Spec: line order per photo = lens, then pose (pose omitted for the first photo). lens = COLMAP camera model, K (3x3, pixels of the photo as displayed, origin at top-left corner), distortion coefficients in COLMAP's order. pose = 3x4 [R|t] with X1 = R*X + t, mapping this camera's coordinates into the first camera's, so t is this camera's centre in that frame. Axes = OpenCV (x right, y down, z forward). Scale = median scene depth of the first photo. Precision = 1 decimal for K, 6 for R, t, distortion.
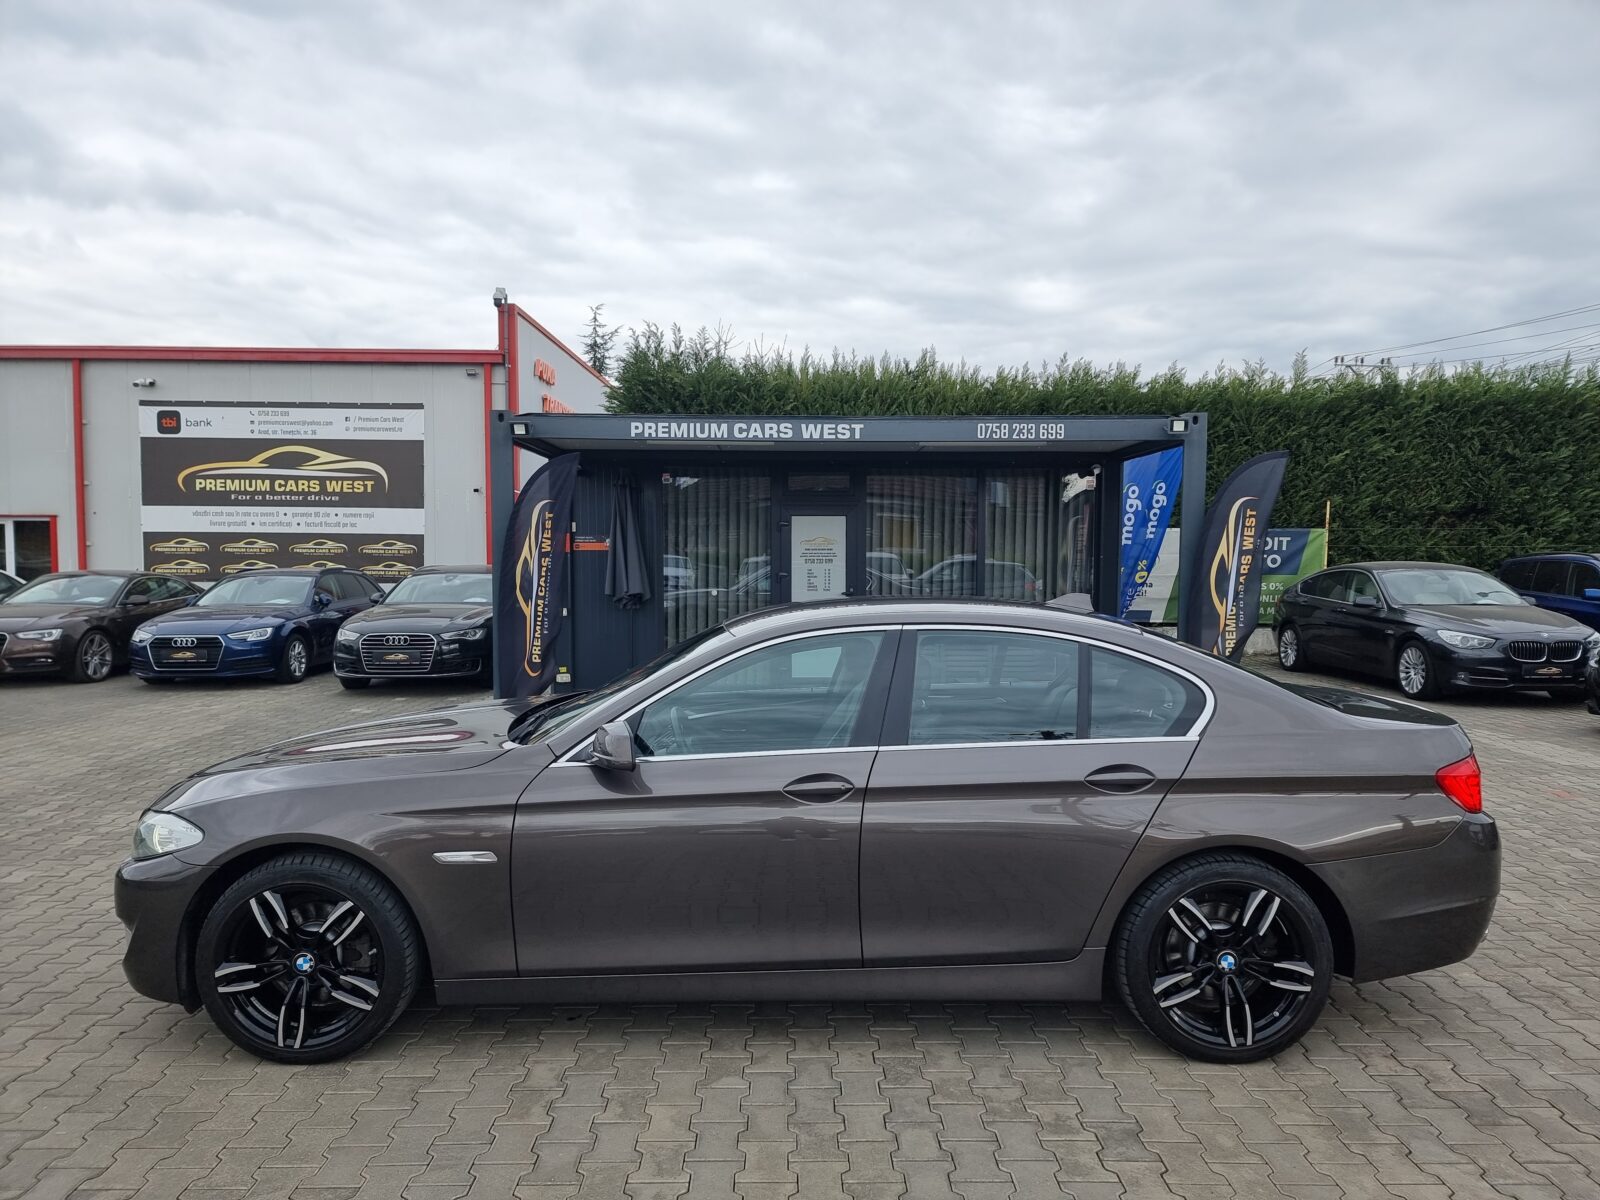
lens RADIAL K [[1147.4, 0, 799.2], [0, 1147.4, 610.6], [0, 0, 1]] dist [0.100243, -0.047304]
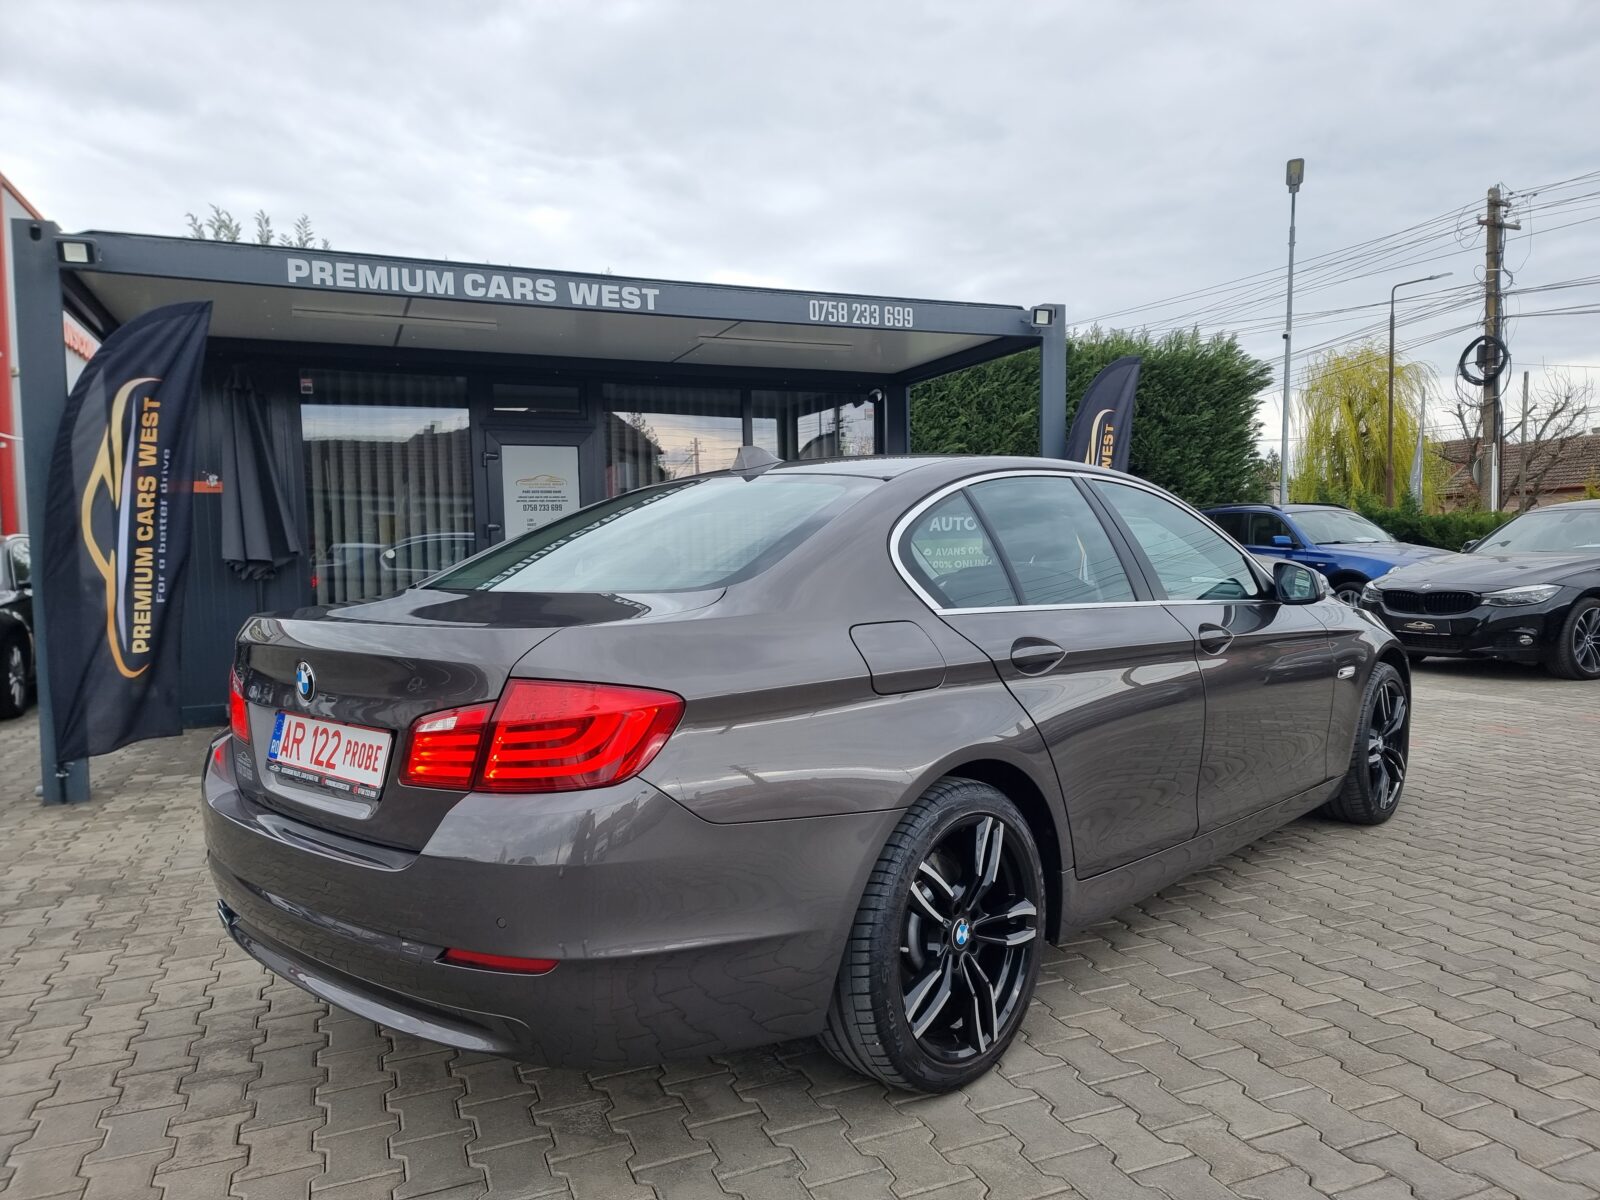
lens RADIAL K [[1112.4, 0, 806.1], [0, 1112.4, 600.0], [0, 0, 1]] dist [0.068808, -0.059620]
pose [[0.920160, -0.039495, 0.389546, -0.133369], [0.044952, 0.998977, -0.004899, 0.033372], [-0.388954, 0.022019, 0.920994, 0.343931]]
